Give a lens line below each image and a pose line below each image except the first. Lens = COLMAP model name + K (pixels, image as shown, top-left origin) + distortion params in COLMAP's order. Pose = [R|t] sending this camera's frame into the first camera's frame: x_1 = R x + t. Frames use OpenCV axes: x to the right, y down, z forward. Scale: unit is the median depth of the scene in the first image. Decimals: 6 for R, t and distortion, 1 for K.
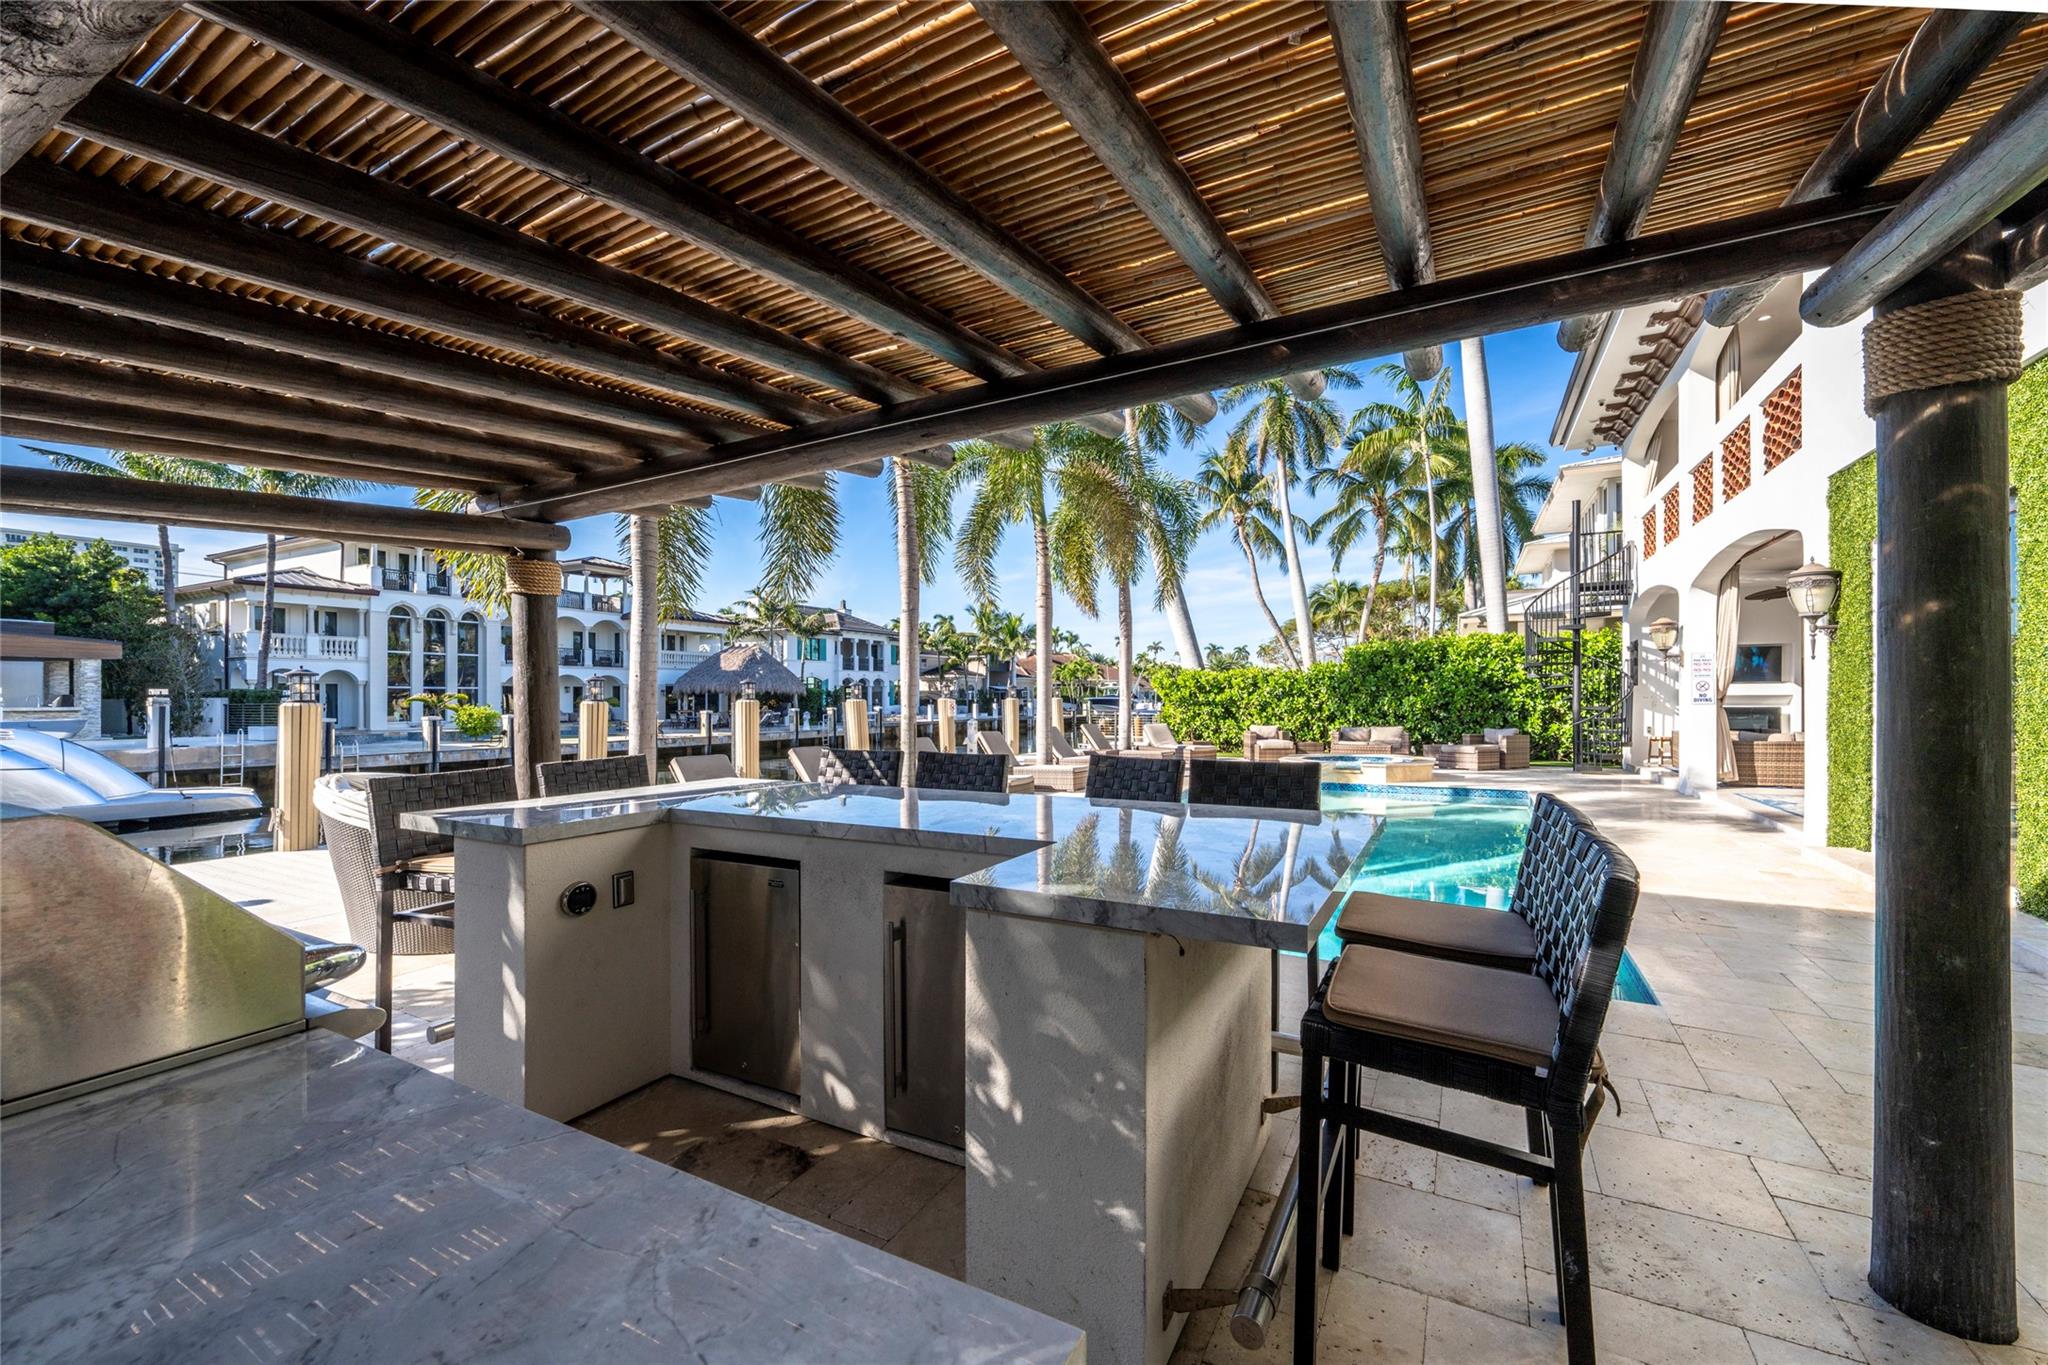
lens RADIAL K [[782.9, 0, 1062.1], [0, 782.9, 694.2], [0, 0, 1]] dist [-0.000911, -0.000849]
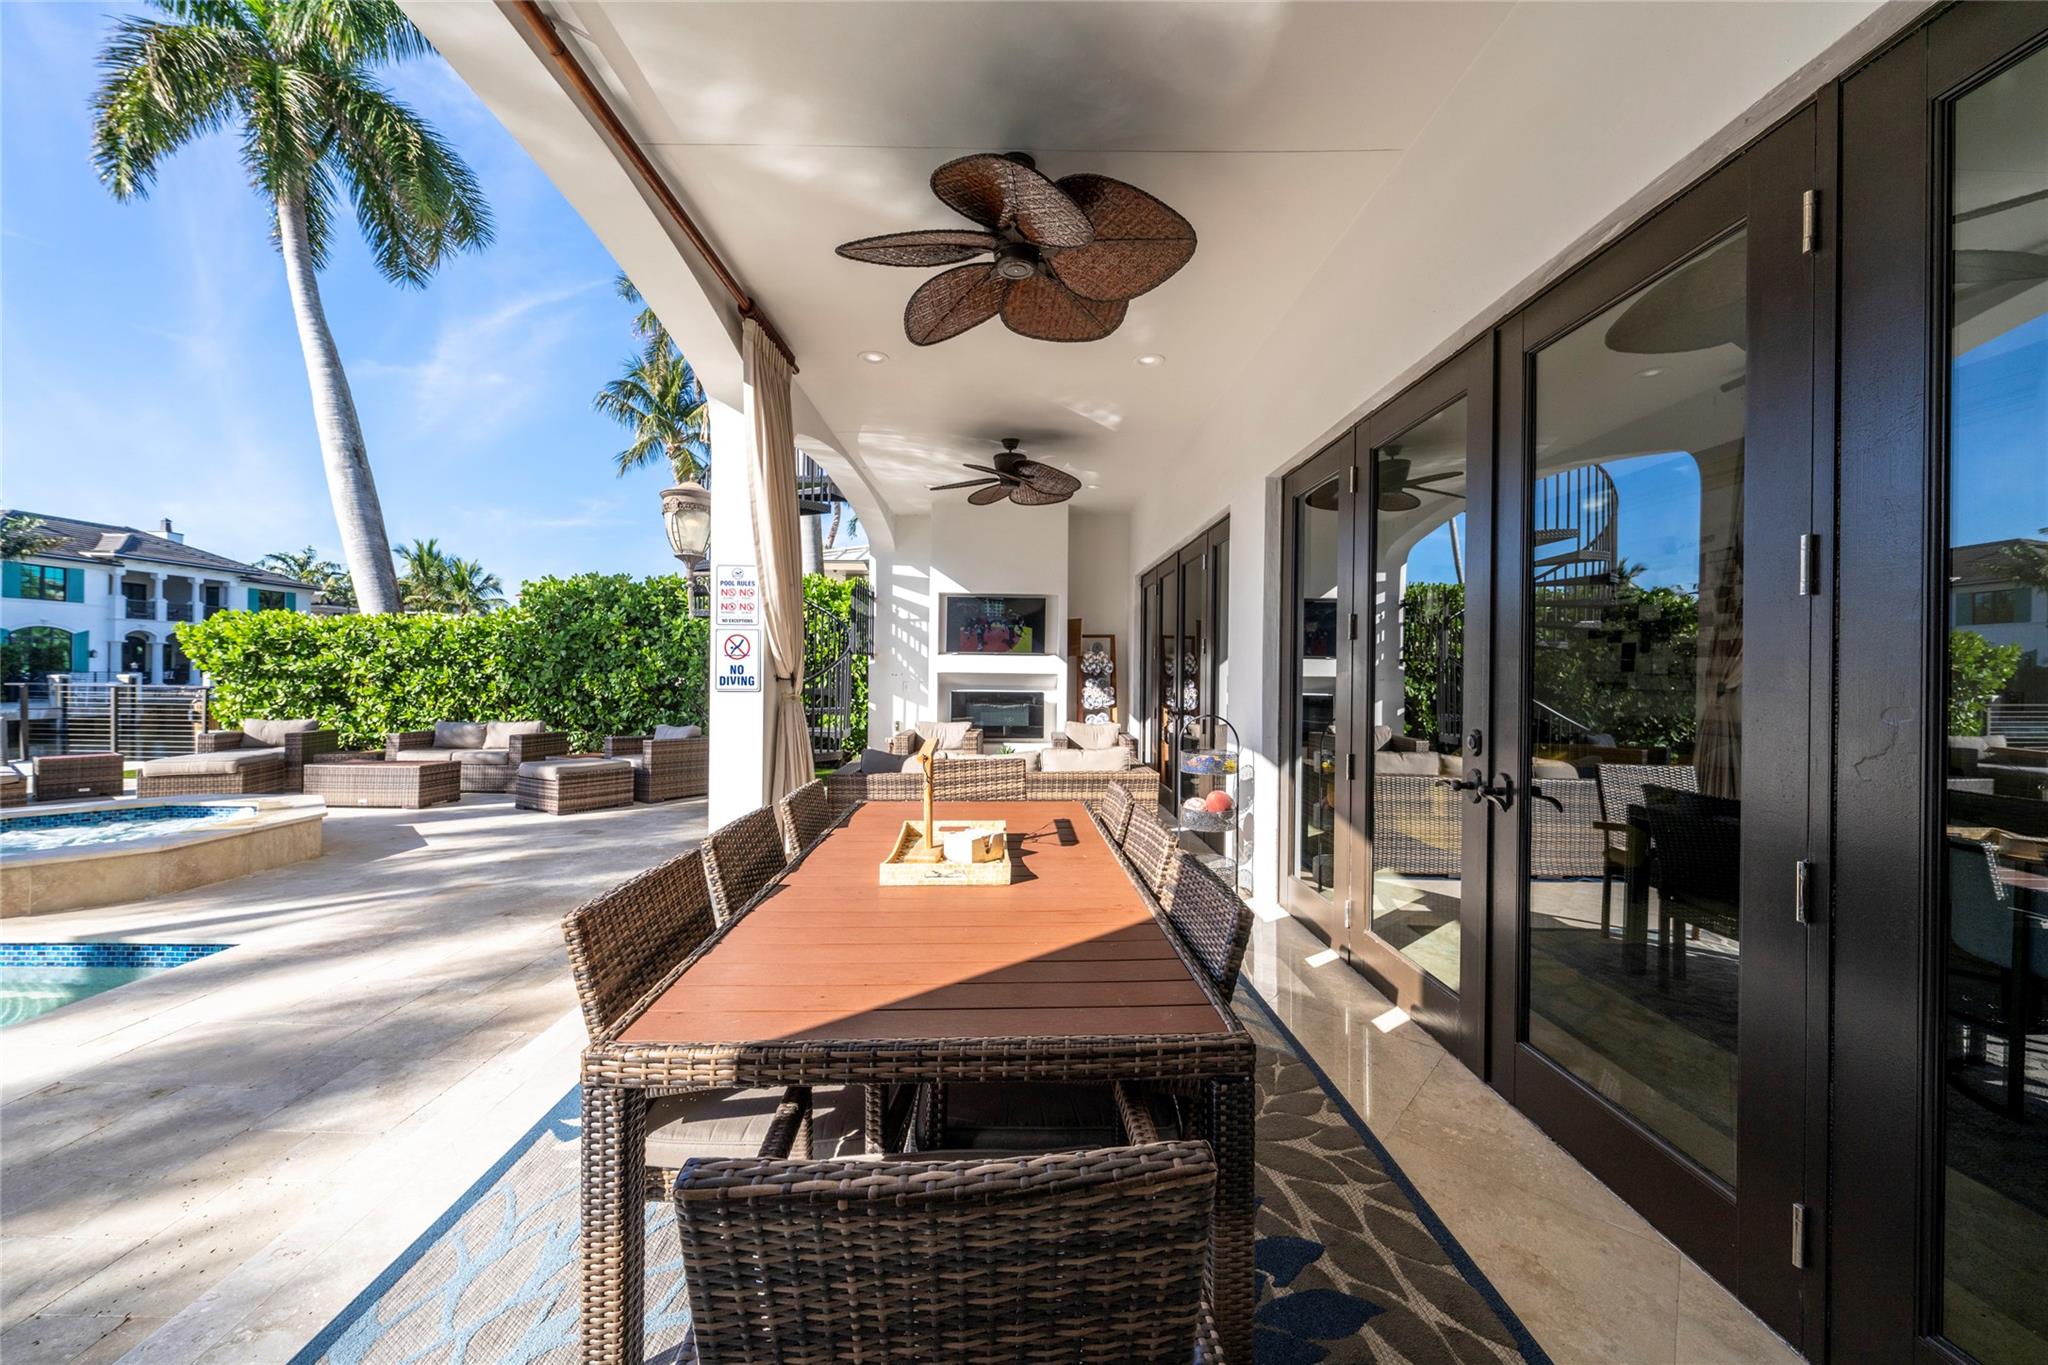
lens RADIAL K [[727.9, 0, 1033.6], [0, 727.9, 672.7], [0, 0, 1]] dist [-0.001368, 0.000506]
pose [[0.874674, 0.017100, 0.484411, 0.202866], [-0.019688, 0.999806, 0.000255, 0.000037], [-0.484313, -0.009760, 0.874841, 0.154951]]
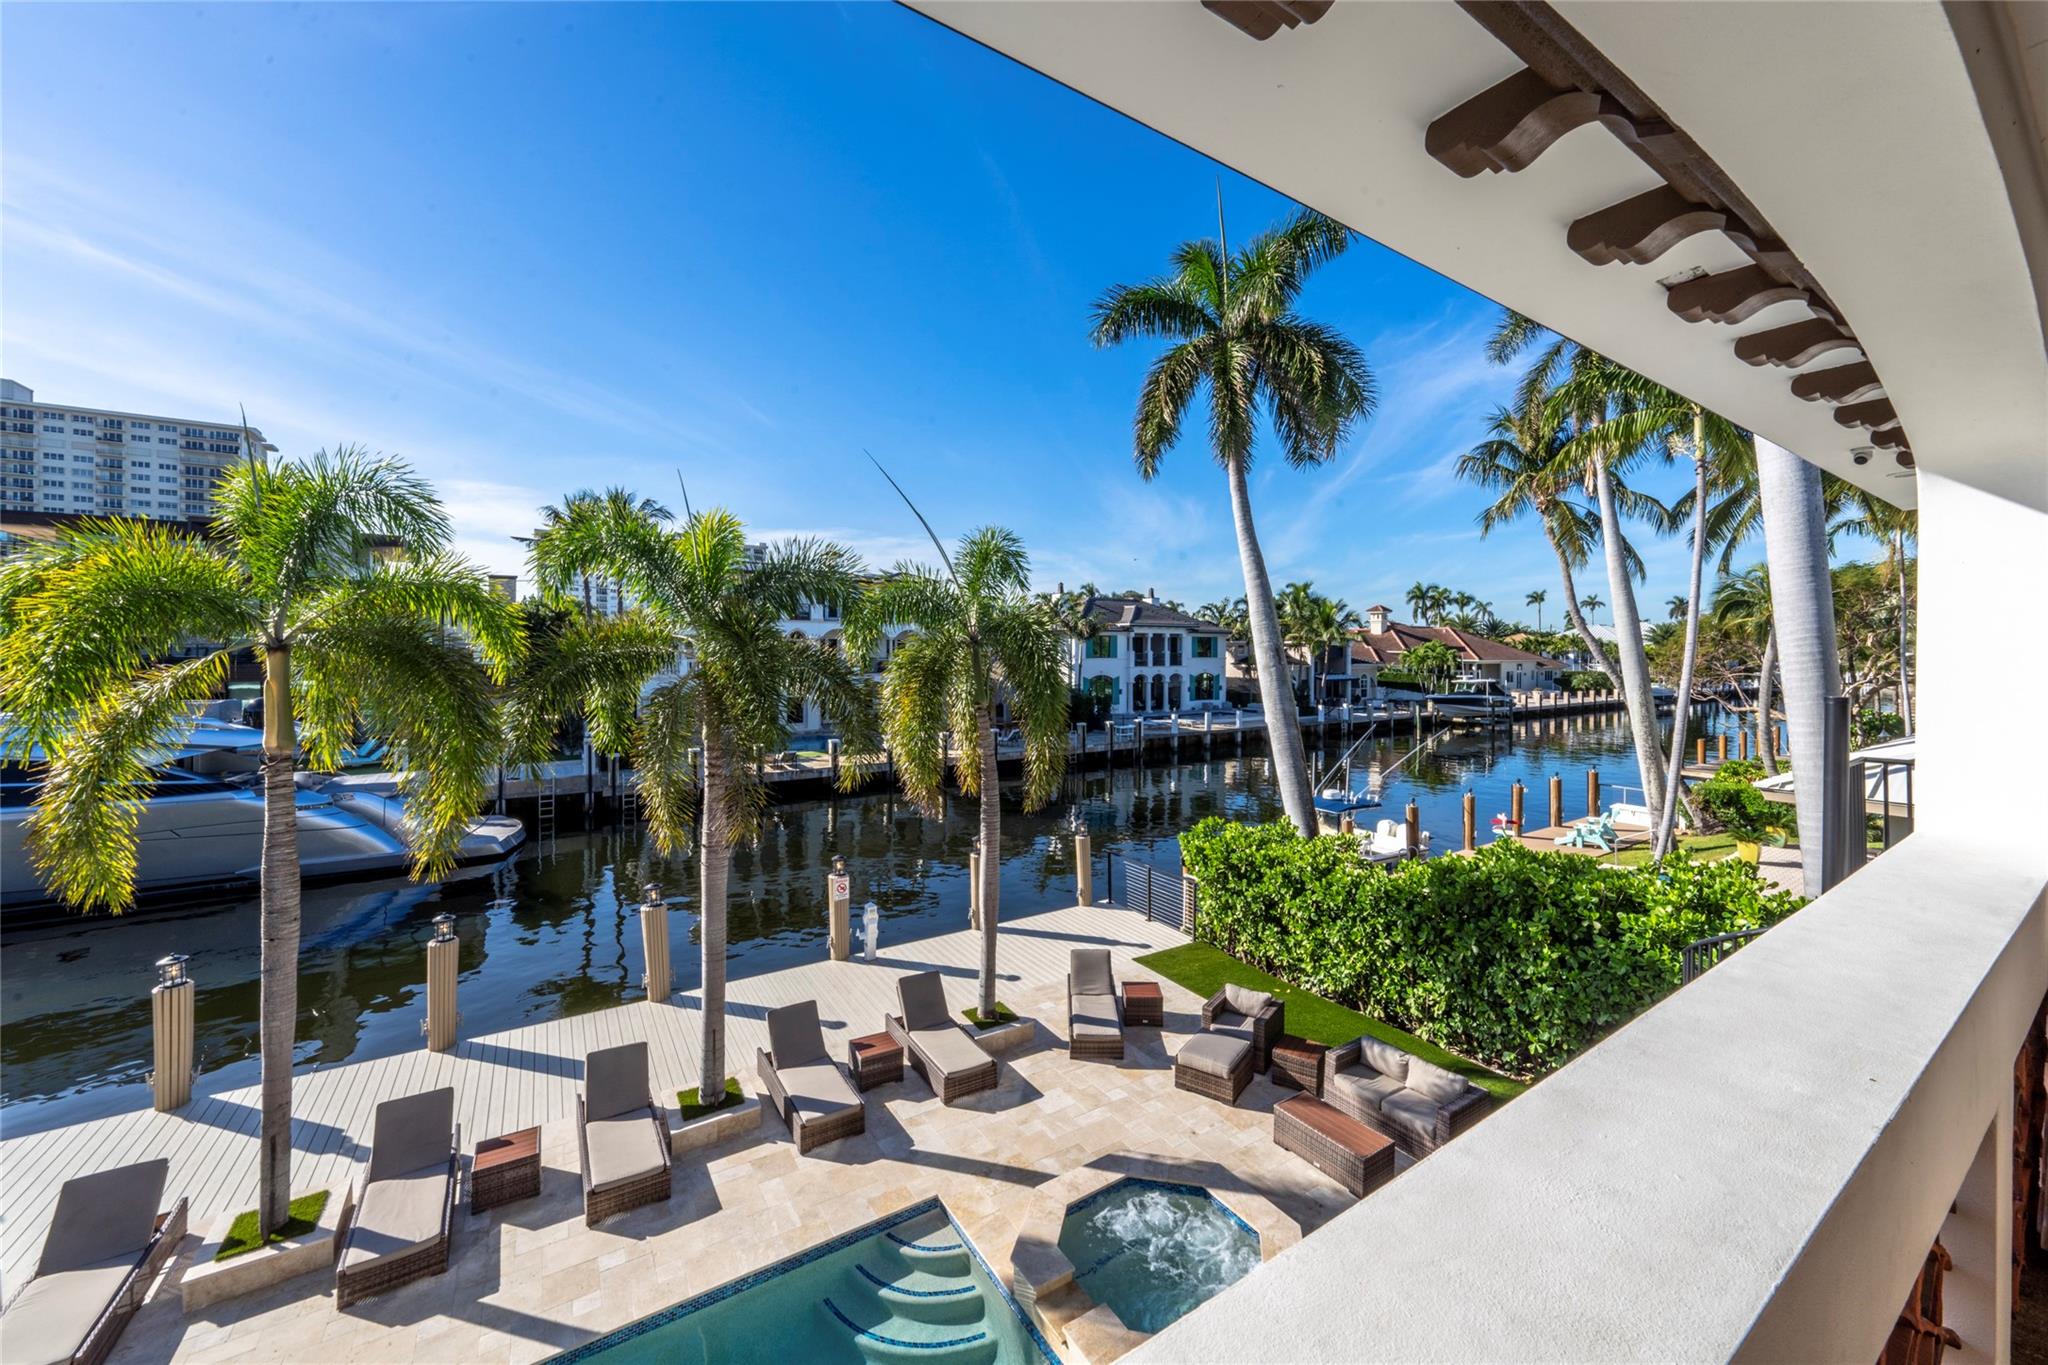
lens RADIAL K [[782.9, 0, 1040.8], [0, 782.9, 668.4], [0, 0, 1]] dist [-0.000911, -0.000849]
pose [[0.875931, 0.014806, -0.482209, 0.180028], [-0.005908, 0.999783, 0.019965, -0.096602], [0.482400, -0.014639, 0.875829, 0.176914]]
